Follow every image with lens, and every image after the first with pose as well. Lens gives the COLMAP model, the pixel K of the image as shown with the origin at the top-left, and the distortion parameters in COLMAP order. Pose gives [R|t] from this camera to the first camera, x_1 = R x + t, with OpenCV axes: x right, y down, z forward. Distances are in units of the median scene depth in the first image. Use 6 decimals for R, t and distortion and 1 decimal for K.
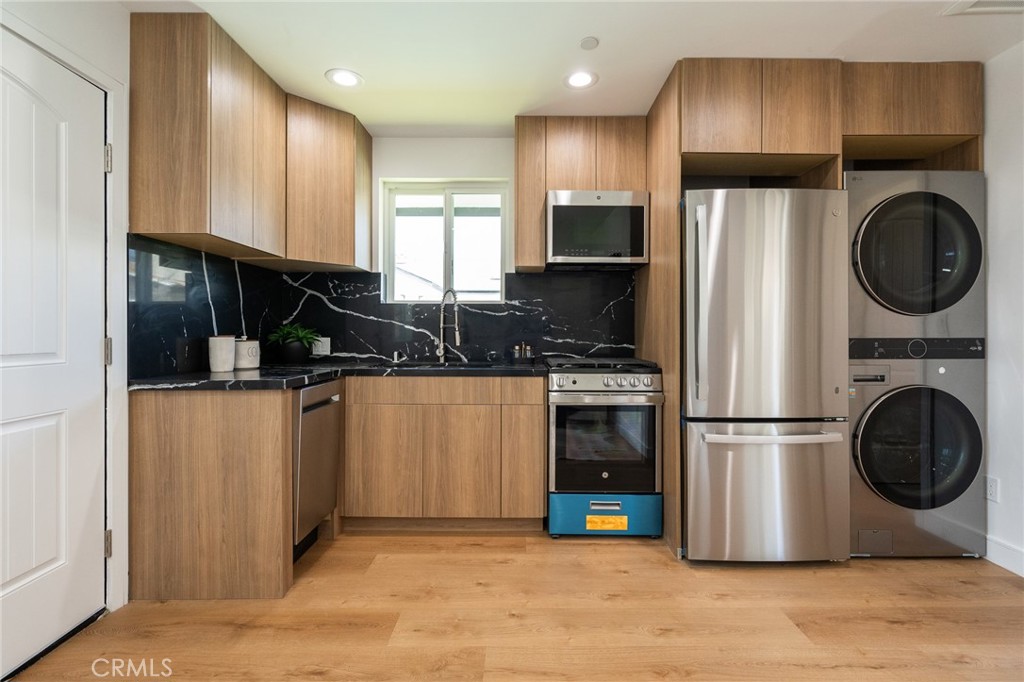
lens RADIAL K [[474.8, 0, 516.2], [0, 474.8, 332.8], [0, 0, 1]] dist [-0.003573, 0.001122]
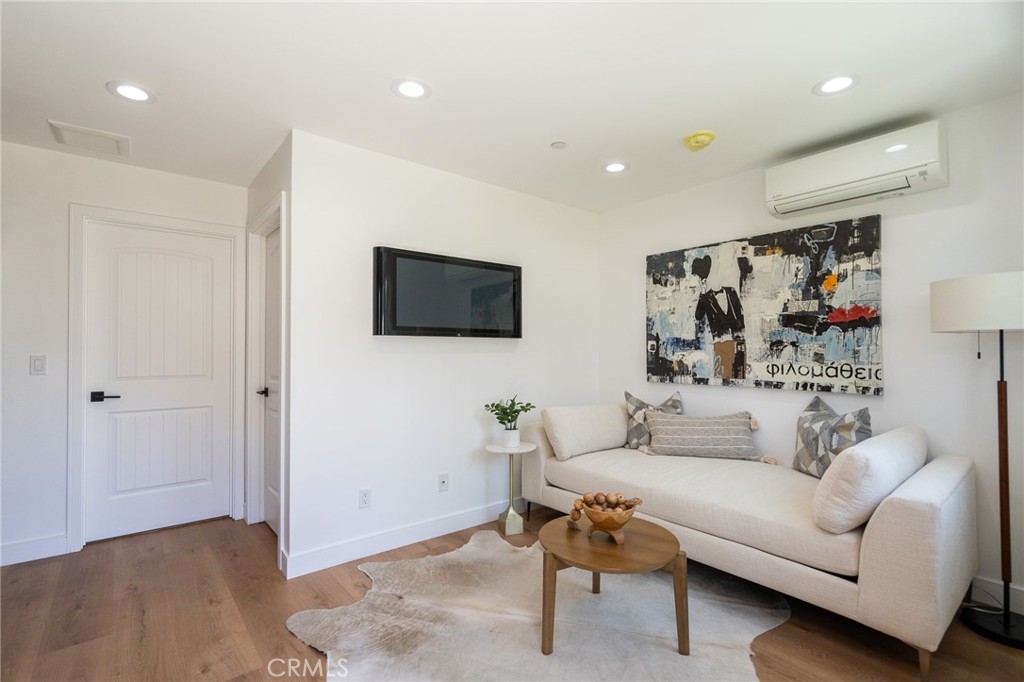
lens RADIAL K [[474.8, 0, 516.2], [0, 474.8, 332.8], [0, 0, 1]] dist [-0.003573, 0.001122]
pose [[-0.642549, 0.020386, 0.765973, -0.672496], [-0.005496, 0.999498, -0.031212, -0.062317], [-0.766225, -0.024265, -0.642115, 0.670547]]
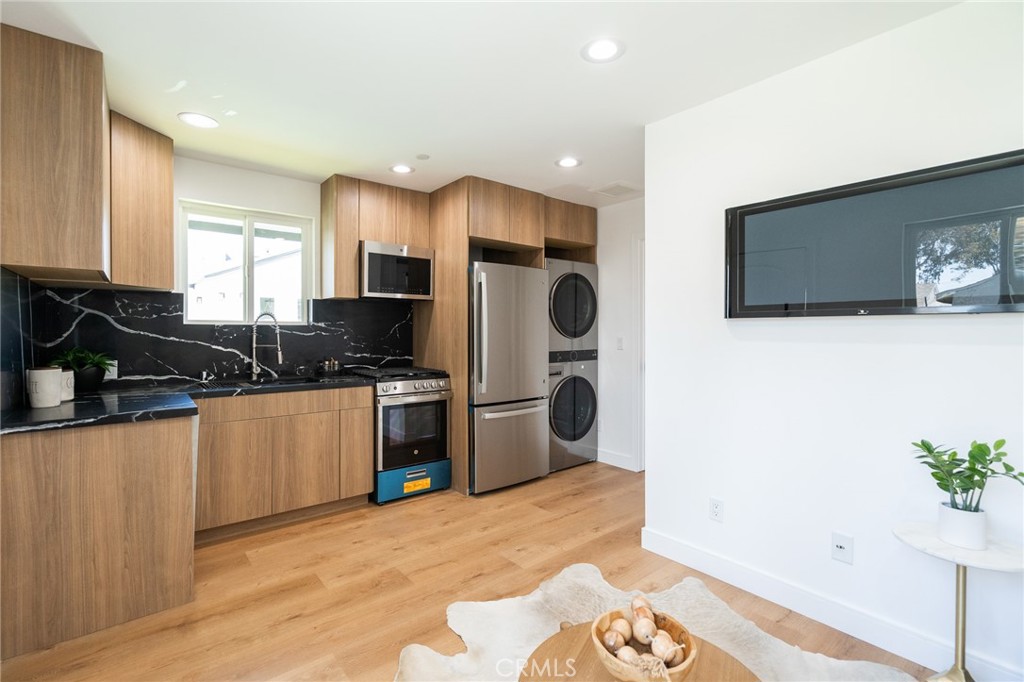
lens RADIAL K [[474.8, 0, 516.2], [0, 474.8, 332.8], [0, 0, 1]] dist [-0.003573, 0.001122]
pose [[0.766755, -0.003998, 0.641927, -0.493713], [-0.002516, 0.999954, 0.009233, -0.069572], [-0.641935, -0.008695, 0.766710, -0.274847]]
